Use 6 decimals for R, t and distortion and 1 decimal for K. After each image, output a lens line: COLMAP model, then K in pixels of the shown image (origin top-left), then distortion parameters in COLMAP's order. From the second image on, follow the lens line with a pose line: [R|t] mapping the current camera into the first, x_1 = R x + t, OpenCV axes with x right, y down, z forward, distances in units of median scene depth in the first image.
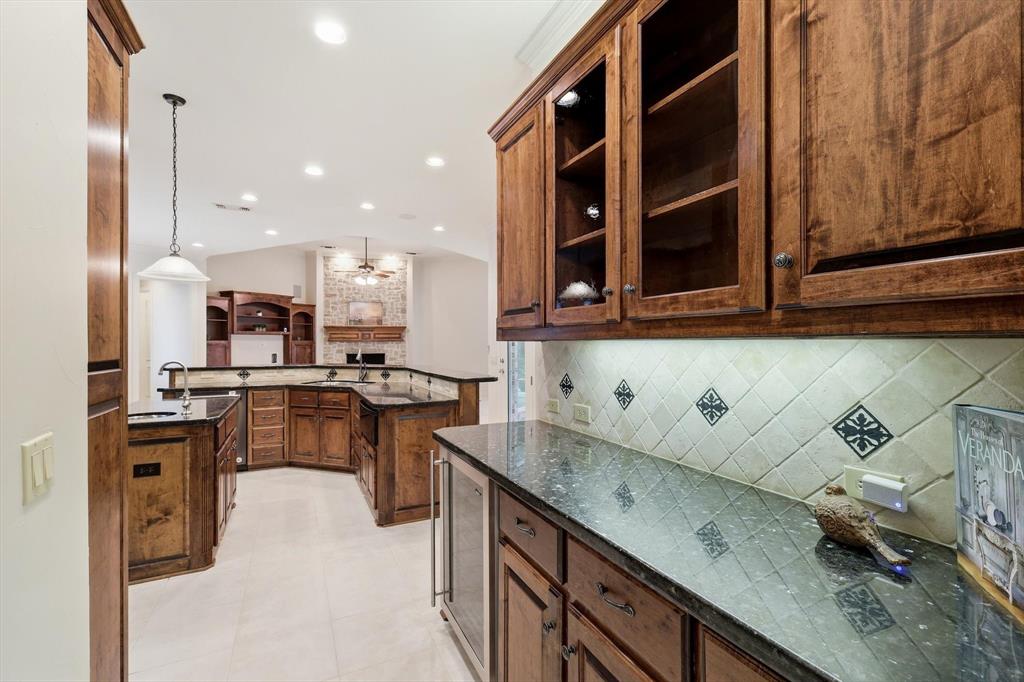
lens RADIAL K [[459.0, 0, 512.0], [0, 459.0, 341.0], [0, 0, 1]] dist [0.003269, 0.000318]
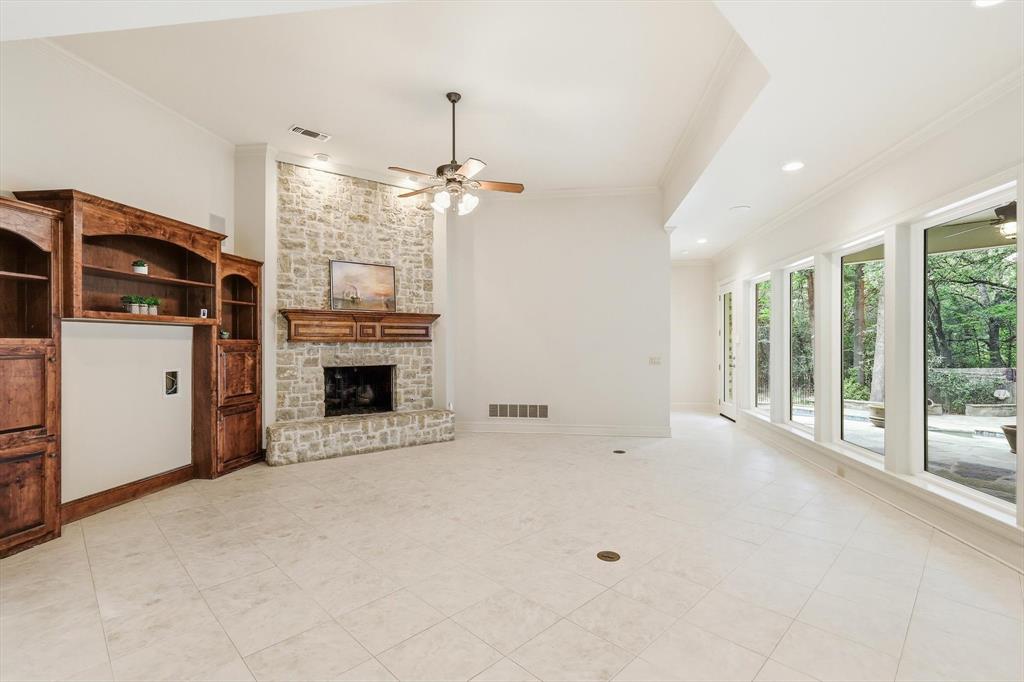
lens RADIAL K [[467.3, 0, 512.0], [0, 467.3, 341.0], [0, 0, 1]] dist [0.002873, 0.000184]
pose [[0.943376, 0.003518, 0.331707, -0.340033], [-0.002812, 0.999993, -0.002607, 0.000945], [-0.331714, 0.001527, 0.943379, 0.464785]]
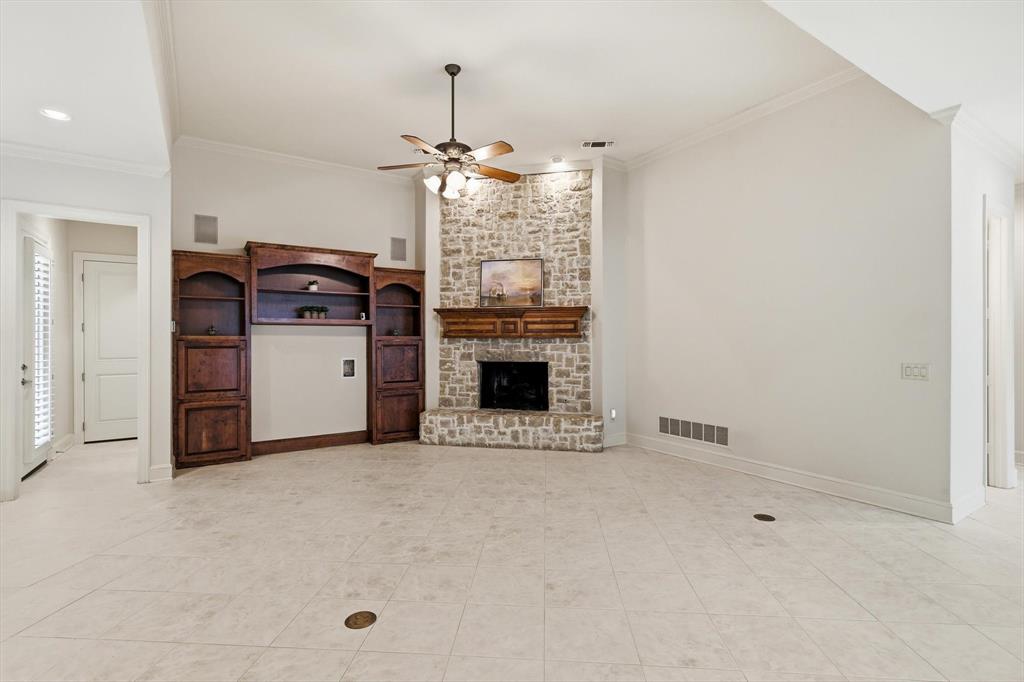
lens RADIAL K [[476.3, 0, 512.0], [0, 476.3, 341.0], [0, 0, 1]] dist [0.001855, 0.000399]
pose [[0.870176, 0.002977, -0.492732, -0.057745], [-0.000641, 0.999988, 0.004910, 0.001960], [0.492740, -0.003957, 0.870168, 0.548213]]
